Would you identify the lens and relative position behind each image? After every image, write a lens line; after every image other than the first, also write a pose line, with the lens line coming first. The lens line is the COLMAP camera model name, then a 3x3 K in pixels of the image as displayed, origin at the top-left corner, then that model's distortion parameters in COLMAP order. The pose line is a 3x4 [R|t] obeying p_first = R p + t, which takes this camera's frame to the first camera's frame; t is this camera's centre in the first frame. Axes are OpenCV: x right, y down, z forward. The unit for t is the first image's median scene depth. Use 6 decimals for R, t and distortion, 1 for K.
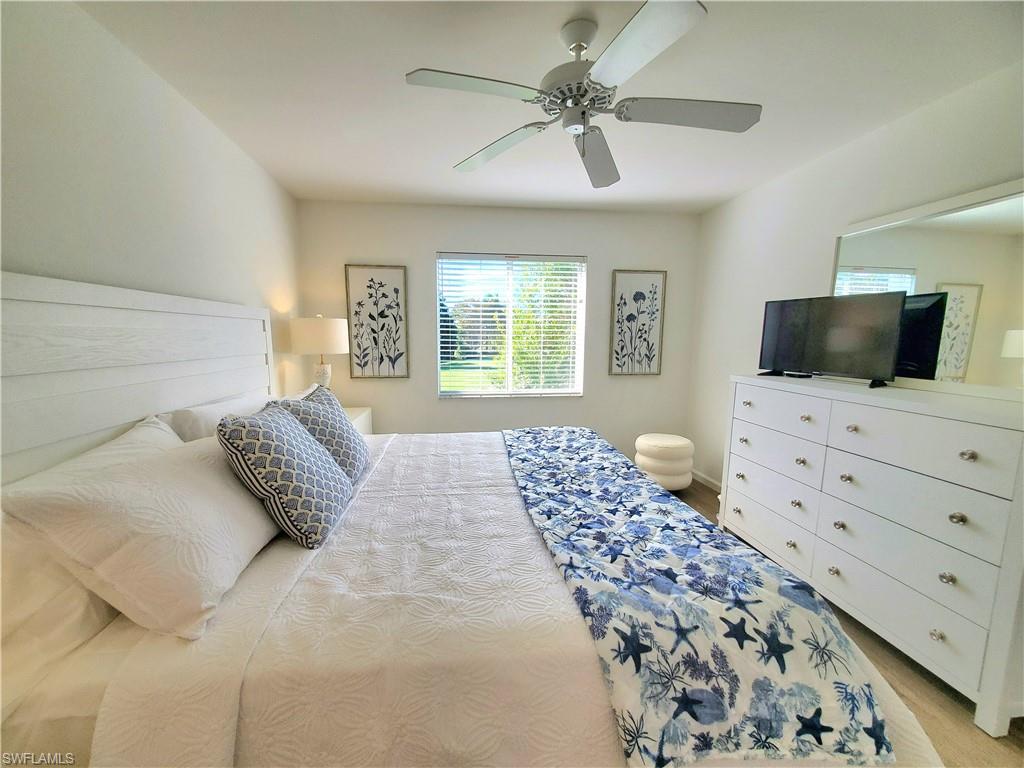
lens RADIAL K [[403.4, 0, 499.5], [0, 403.4, 386.8], [0, 0, 1]] dist [0.000489, -0.000300]
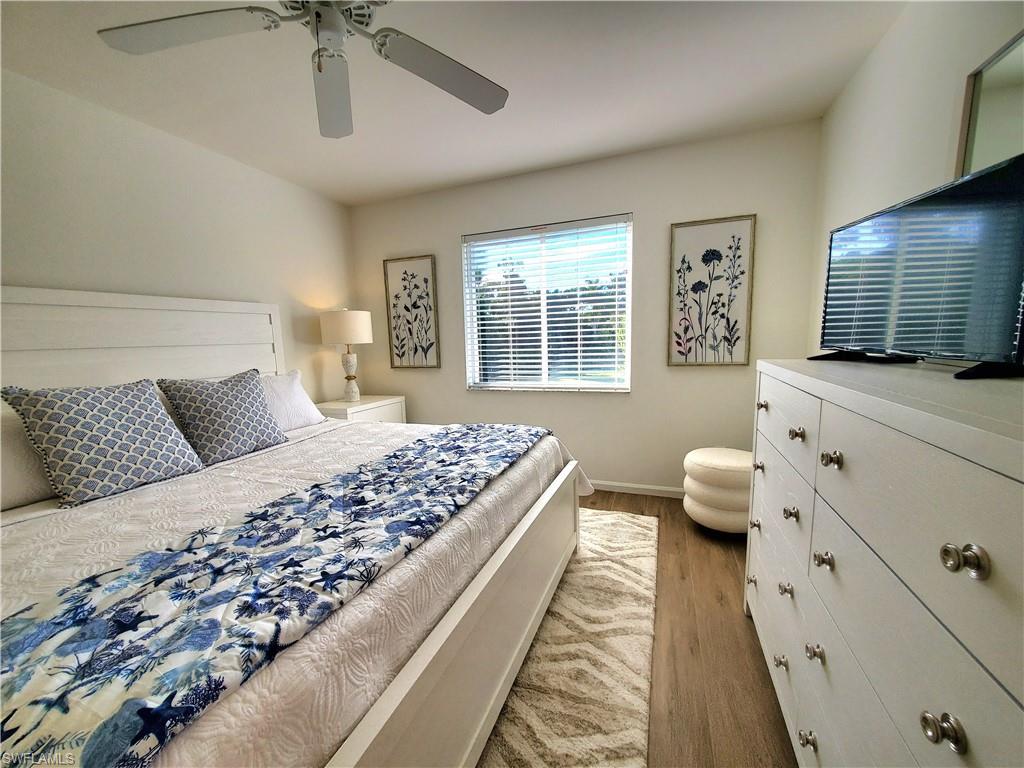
lens RADIAL K [[403.4, 0, 499.5], [0, 403.4, 386.8], [0, 0, 1]] dist [0.000489, -0.000300]
pose [[0.883385, 0.024742, -0.467994, 0.379734], [-0.022216, 0.999694, 0.010917, 0.010378], [0.468120, 0.000753, 0.883664, 0.199802]]
